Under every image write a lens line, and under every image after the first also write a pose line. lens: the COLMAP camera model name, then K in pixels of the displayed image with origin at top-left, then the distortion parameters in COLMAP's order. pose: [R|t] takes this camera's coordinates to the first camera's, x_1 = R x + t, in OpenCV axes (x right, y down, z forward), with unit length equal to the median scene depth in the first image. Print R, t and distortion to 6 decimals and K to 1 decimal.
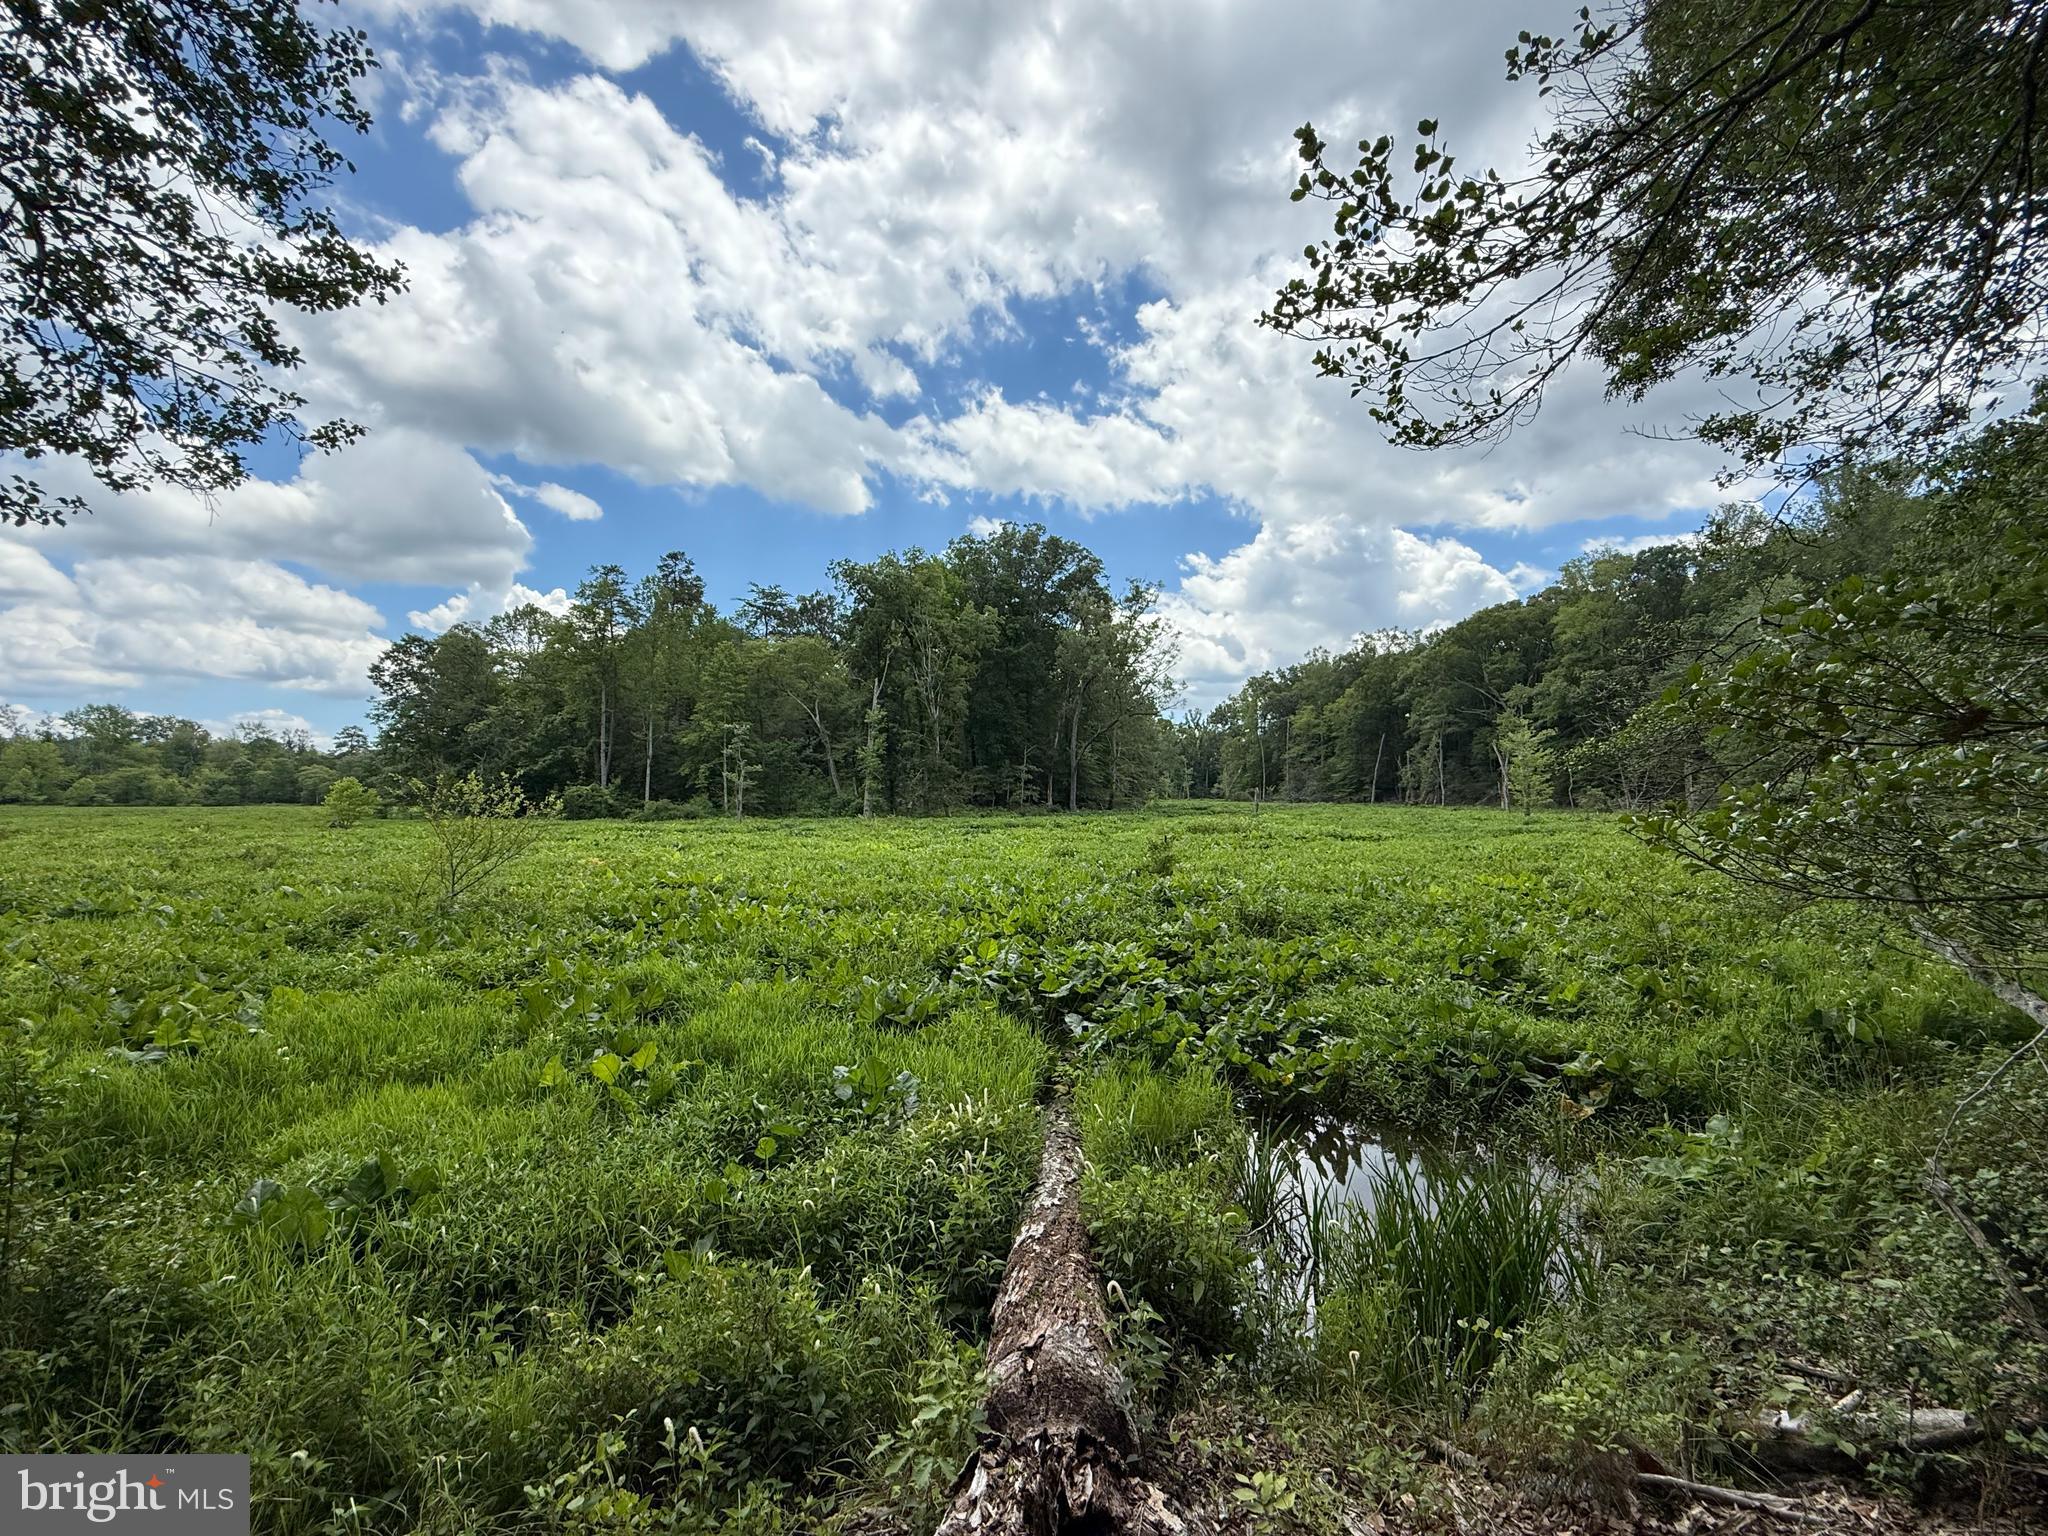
lens RADIAL K [[828.4, 0, 1015.9], [0, 828.4, 768.8], [0, 0, 1]] dist [-0.000330, 0.000199]
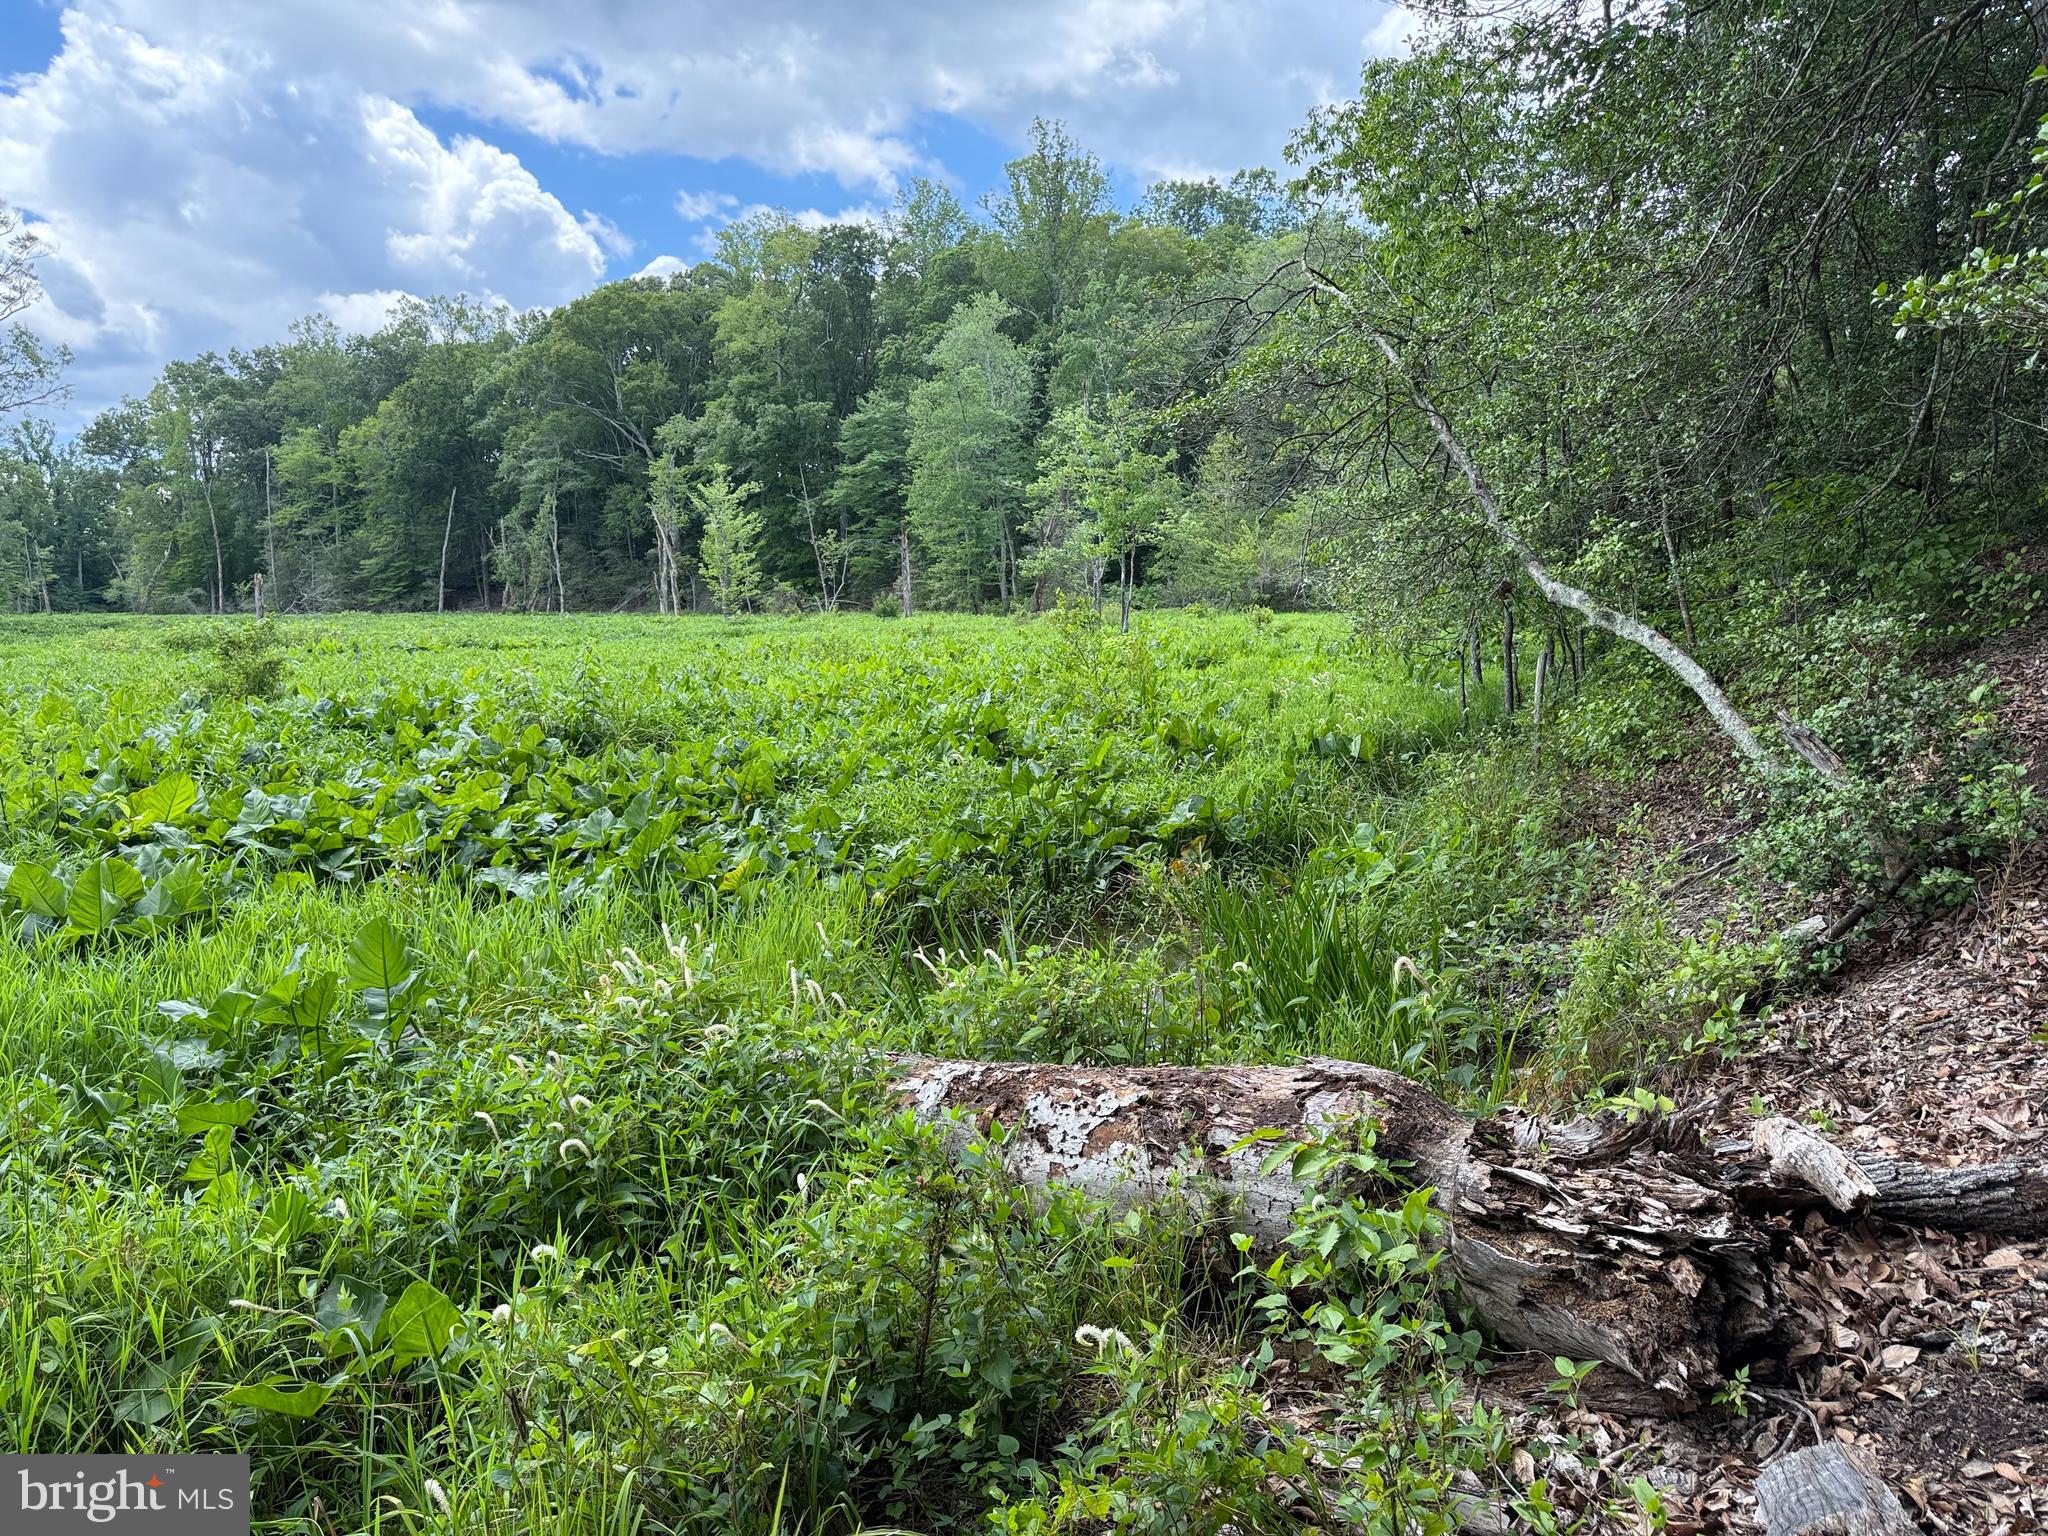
lens RADIAL K [[1450.7, 0, 1011.6], [0, 1450.7, 779.4], [0, 0, 1]] dist [0.119833, -0.155615]
pose [[0.703621, -0.095199, 0.704170, -0.232041], [-0.010125, 0.989541, 0.143896, 0.075585], [-0.710504, -0.108377, 0.695298, 0.100521]]
